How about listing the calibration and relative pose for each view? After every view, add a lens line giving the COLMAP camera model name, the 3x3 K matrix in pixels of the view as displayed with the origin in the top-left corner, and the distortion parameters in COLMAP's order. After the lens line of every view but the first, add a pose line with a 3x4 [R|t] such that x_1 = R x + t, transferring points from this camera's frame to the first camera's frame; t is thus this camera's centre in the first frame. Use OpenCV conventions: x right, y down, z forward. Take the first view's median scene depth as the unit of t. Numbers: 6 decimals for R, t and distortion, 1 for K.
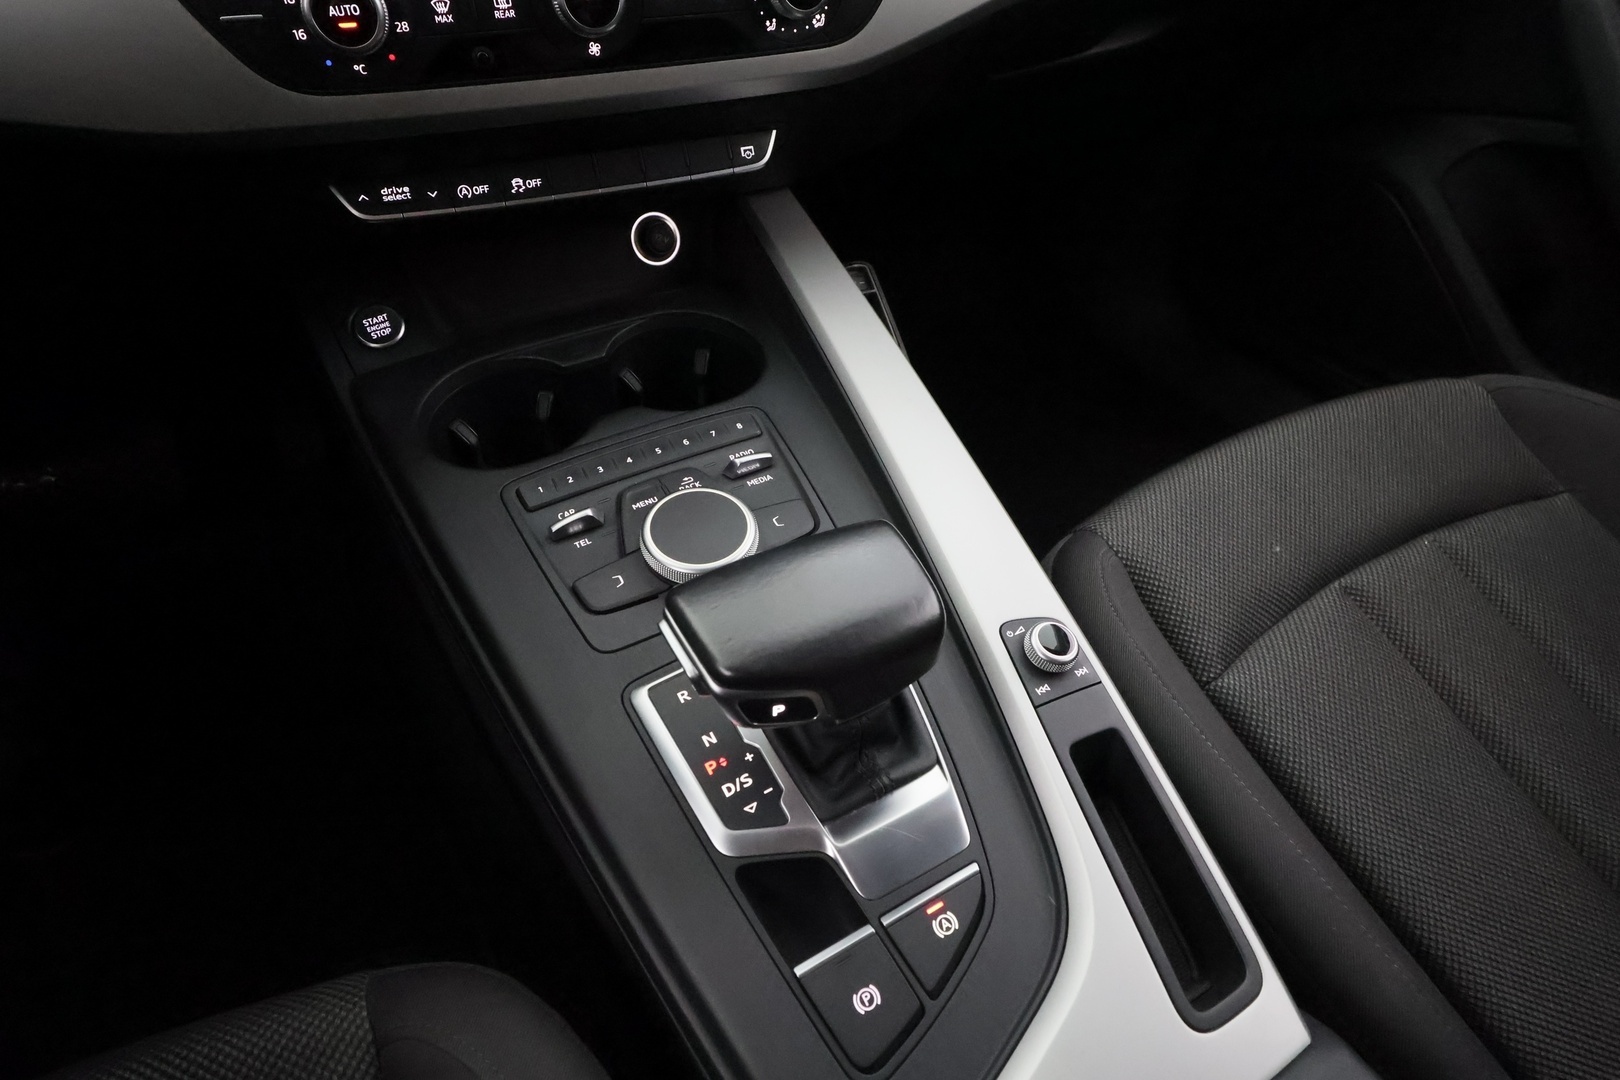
lens RADIAL K [[872.9, 0, 810.0], [0, 872.9, 540.0], [0, 0, 1]] dist [0.000359, -0.001188]
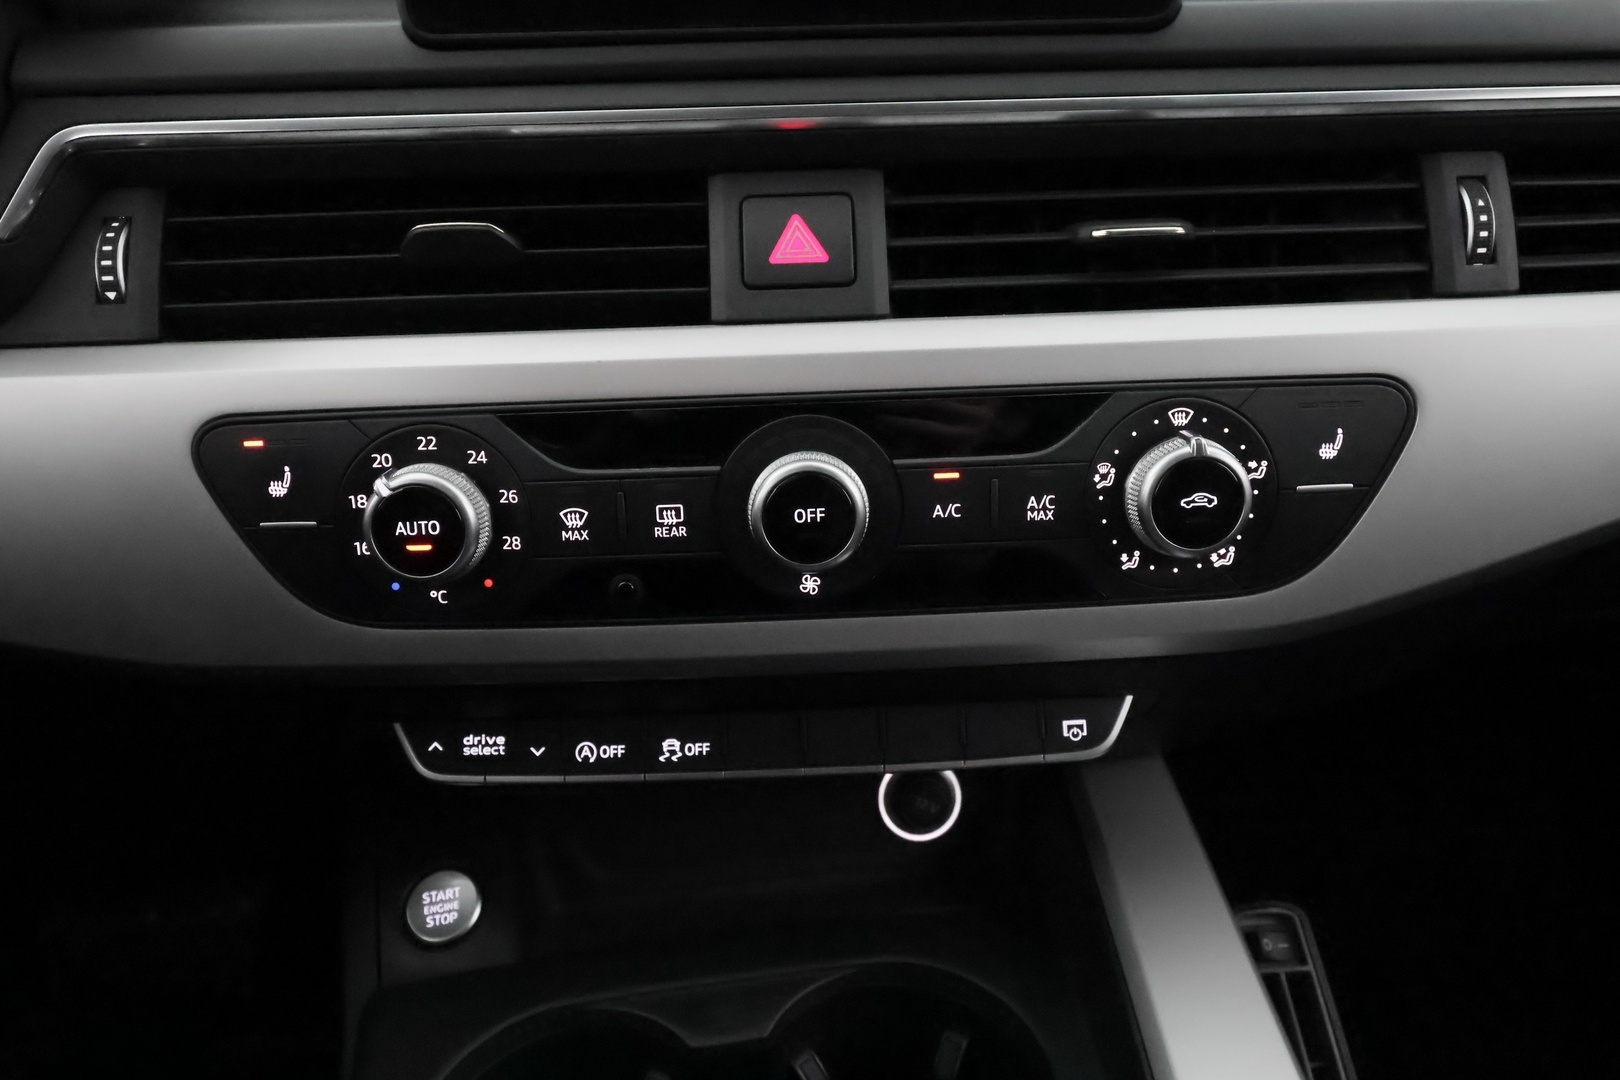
lens RADIAL K [[1167.6, 0, 810.0], [0, 1167.6, 540.0], [0, 0, 1]] dist [-0.000275, 0.000261]
pose [[0.928937, 0.095284, -0.357766, 0.030617], [-0.217937, 0.921890, -0.320346, -0.314106], [0.299297, 0.375552, 0.877144, 0.276185]]
